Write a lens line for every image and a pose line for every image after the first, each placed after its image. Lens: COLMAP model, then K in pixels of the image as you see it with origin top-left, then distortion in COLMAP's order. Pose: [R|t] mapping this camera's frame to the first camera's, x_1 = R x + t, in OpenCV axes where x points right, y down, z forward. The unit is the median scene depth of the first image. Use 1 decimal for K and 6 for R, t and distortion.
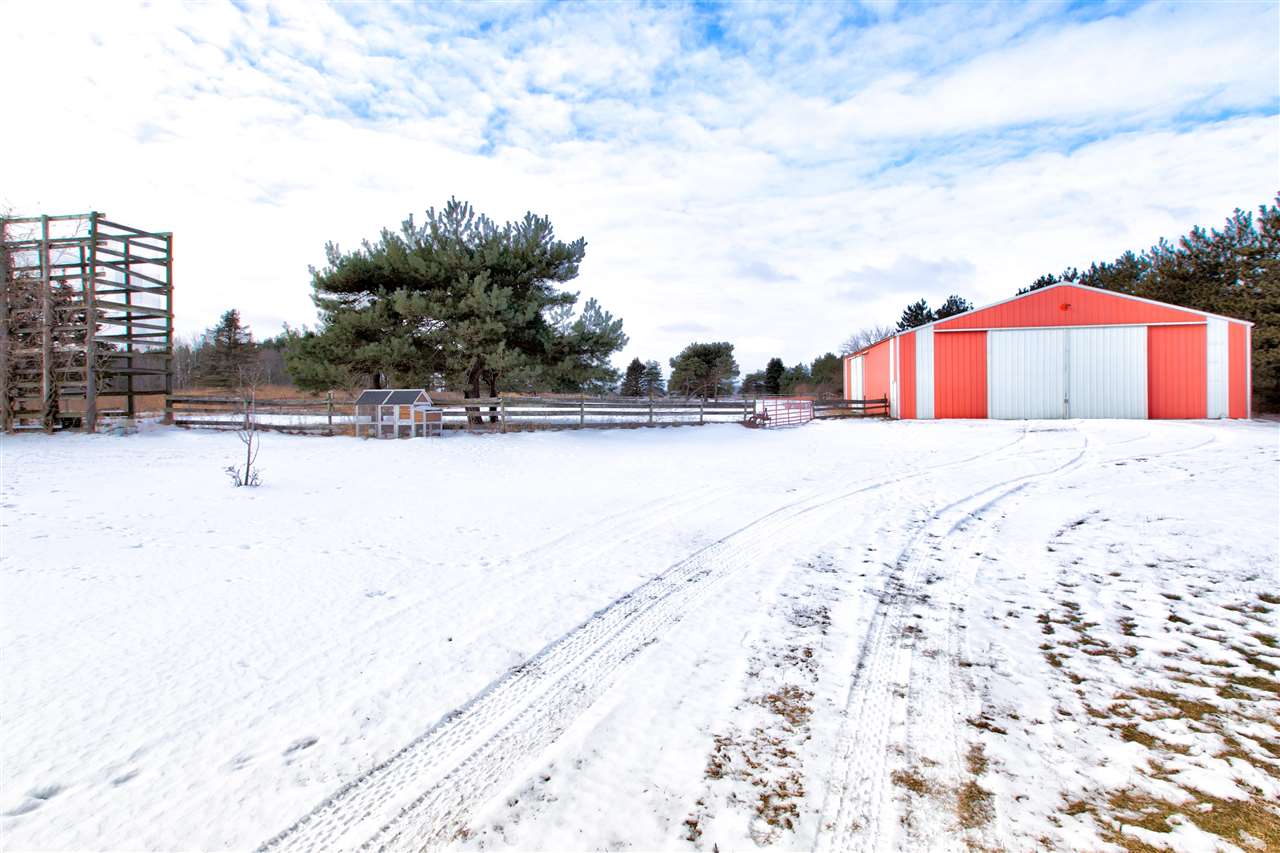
lens RADIAL K [[583.1, 0, 641.1], [0, 583.1, 427.6], [0, 0, 1]] dist [0.000553, -0.000006]
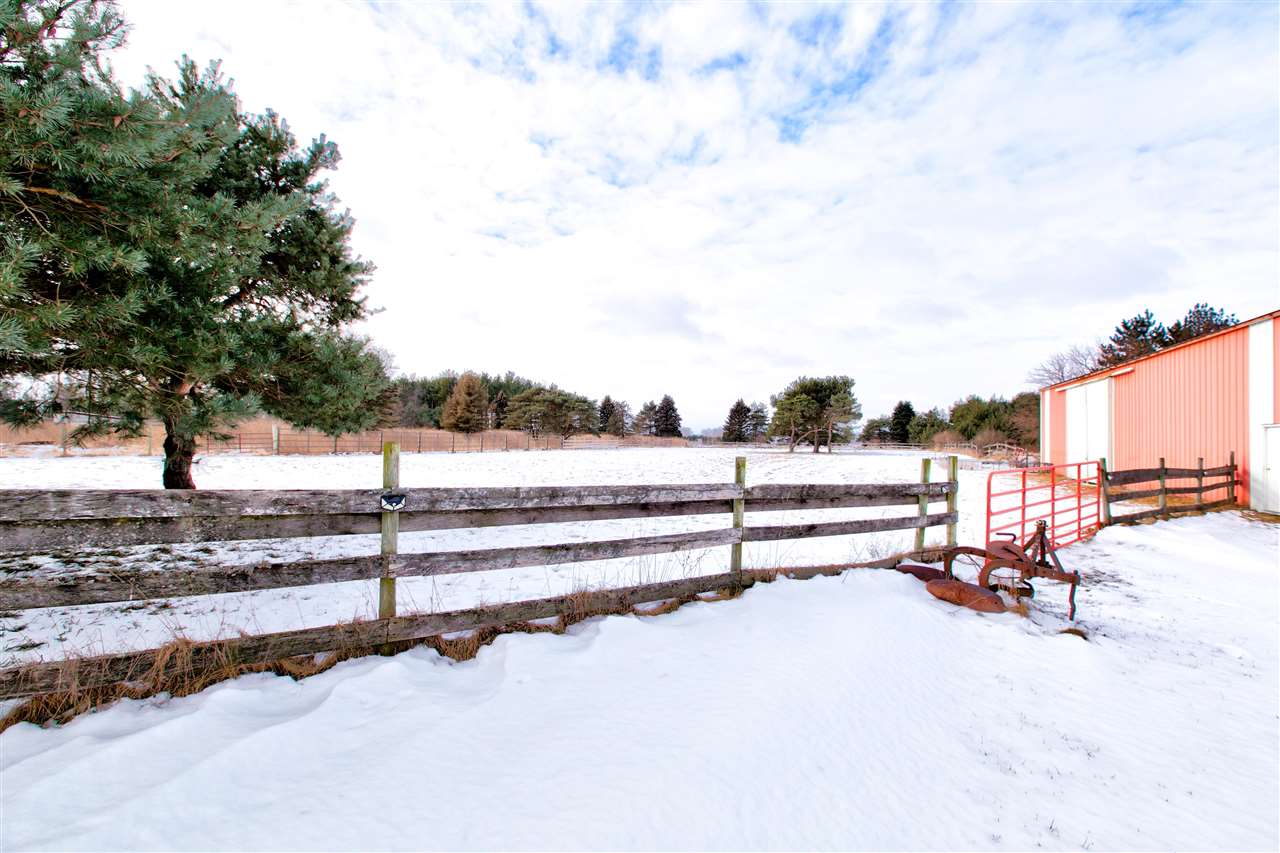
lens RADIAL K [[583.1, 0, 637.1], [0, 583.1, 424.3], [0, 0, 1]] dist [0.000553, -0.000006]
pose [[0.980759, 0.019565, -0.194241, 0.026266], [-0.035098, 0.996424, -0.076855, -0.011792], [0.192043, 0.082194, 0.977938, 0.185124]]
